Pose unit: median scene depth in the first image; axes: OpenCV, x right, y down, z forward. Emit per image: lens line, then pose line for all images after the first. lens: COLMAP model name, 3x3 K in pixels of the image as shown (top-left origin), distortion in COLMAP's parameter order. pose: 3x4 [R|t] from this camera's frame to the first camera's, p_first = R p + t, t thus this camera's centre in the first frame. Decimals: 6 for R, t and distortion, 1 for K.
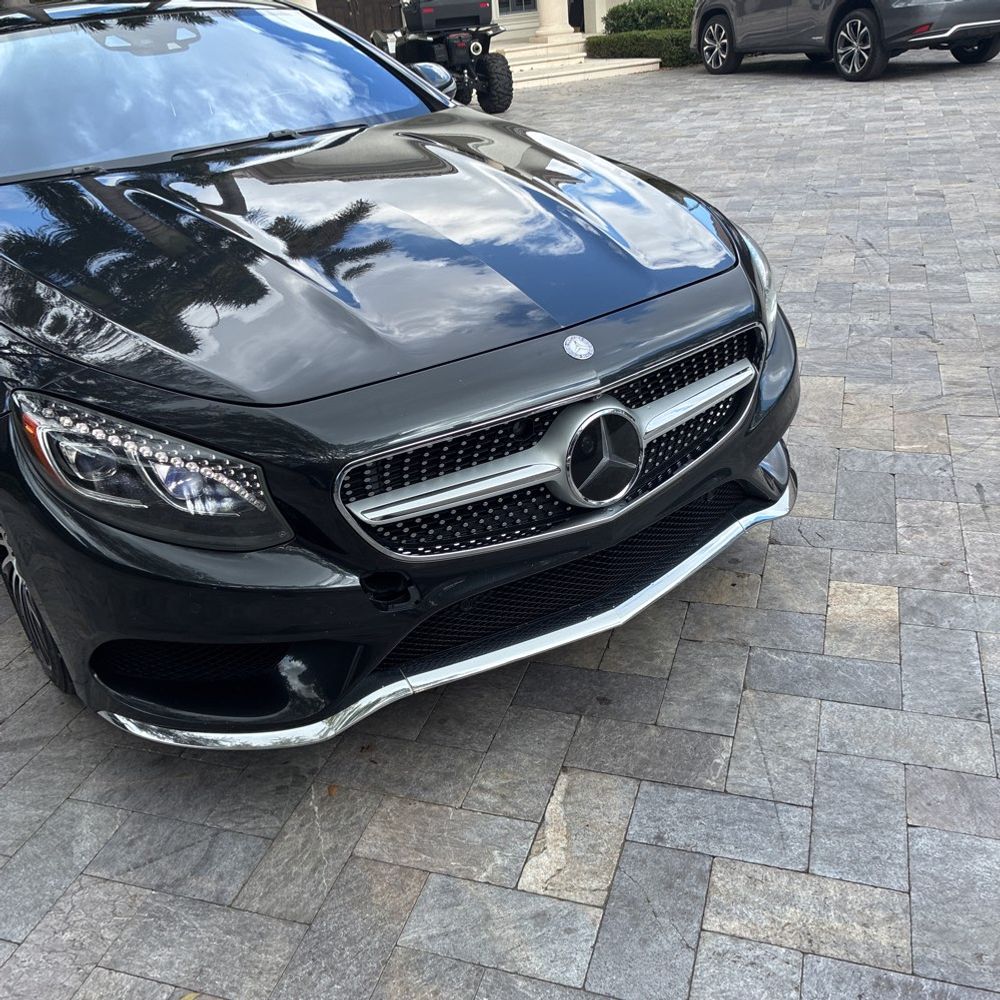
lens RADIAL K [[1012.0, 0, 494.3], [0, 1012.0, 496.2], [0, 0, 1]] dist [0.022150, 0.000000]
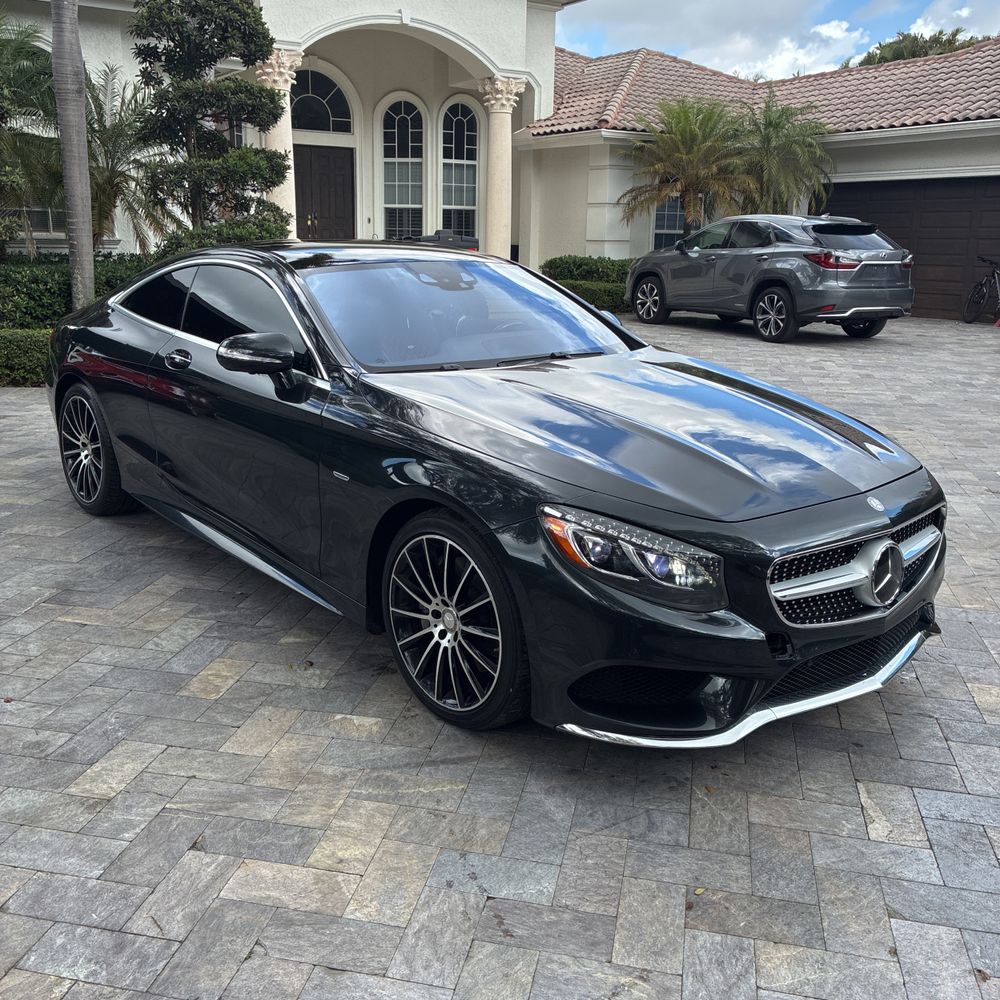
lens RADIAL K [[1012.0, 0, 506.3], [0, 1012.0, 495.8], [0, 0, 1]] dist [0.022150, 0.000000]
pose [[0.986653, 0.076757, 0.143609, -0.130636], [-0.046069, 0.977481, -0.205934, 0.036017], [-0.156182, 0.196570, 0.967971, -0.086671]]
